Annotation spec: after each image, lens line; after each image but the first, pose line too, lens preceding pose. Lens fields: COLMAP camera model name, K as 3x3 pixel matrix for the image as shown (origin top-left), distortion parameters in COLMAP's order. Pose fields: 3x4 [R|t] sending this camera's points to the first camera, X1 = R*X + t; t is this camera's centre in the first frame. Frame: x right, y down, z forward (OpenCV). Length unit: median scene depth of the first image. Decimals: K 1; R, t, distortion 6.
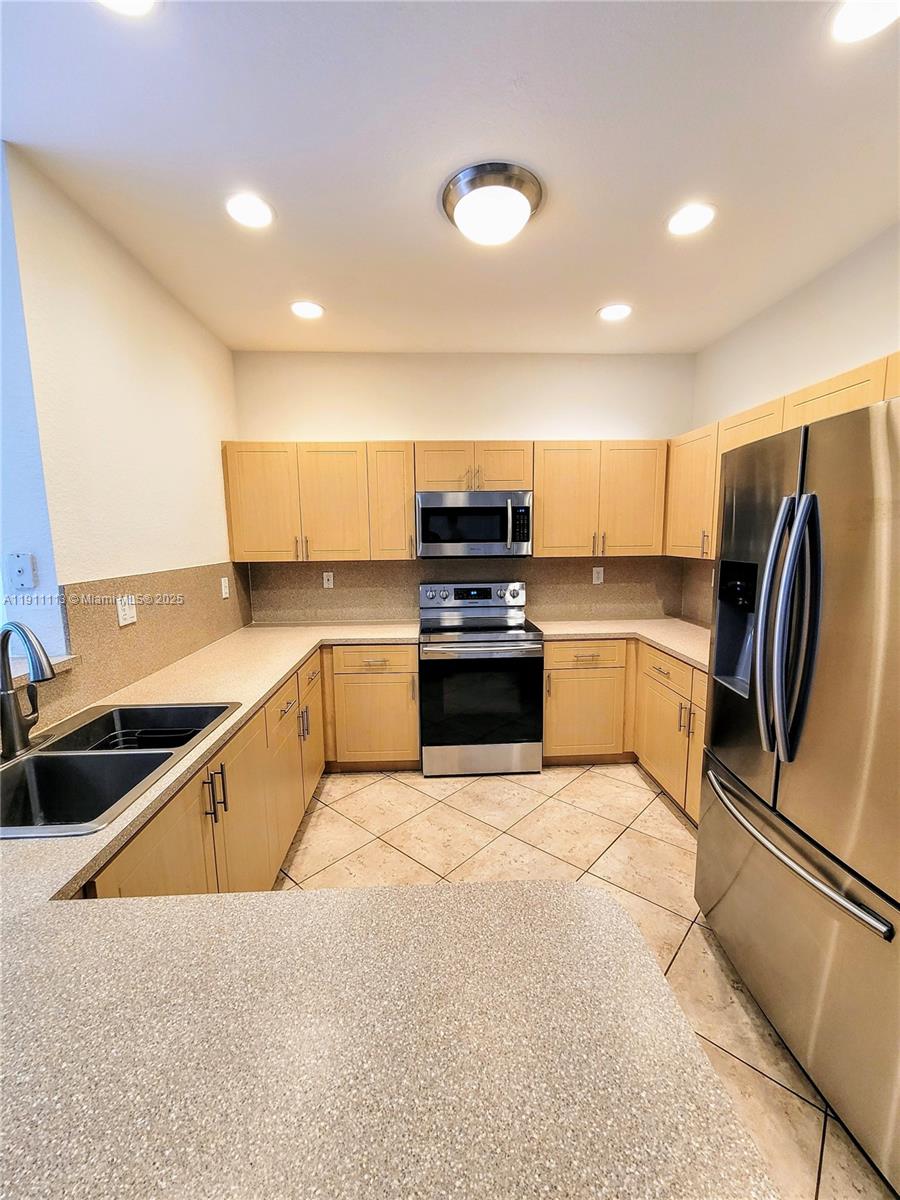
lens RADIAL K [[499.1, 0, 450.0], [0, 499.1, 600.0], [0, 0, 1]] dist [-0.002028, 0.000466]
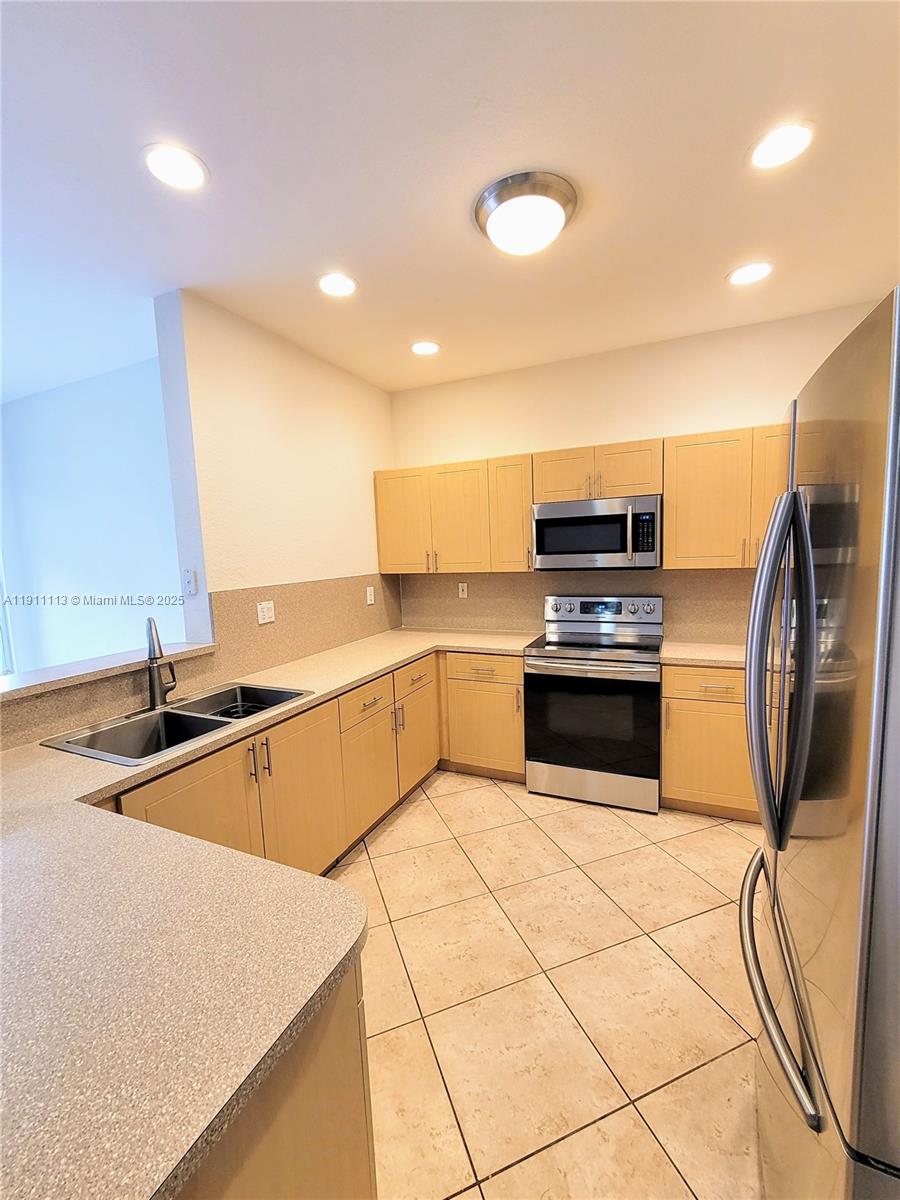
lens RADIAL K [[499.1, 0, 450.0], [0, 499.1, 600.0], [0, 0, 1]] dist [-0.002028, 0.000466]
pose [[0.885226, 0.026987, -0.464377, 0.261517], [-0.034501, 0.999375, -0.007690, -0.011683], [0.463879, 0.022829, 0.885604, 0.046928]]
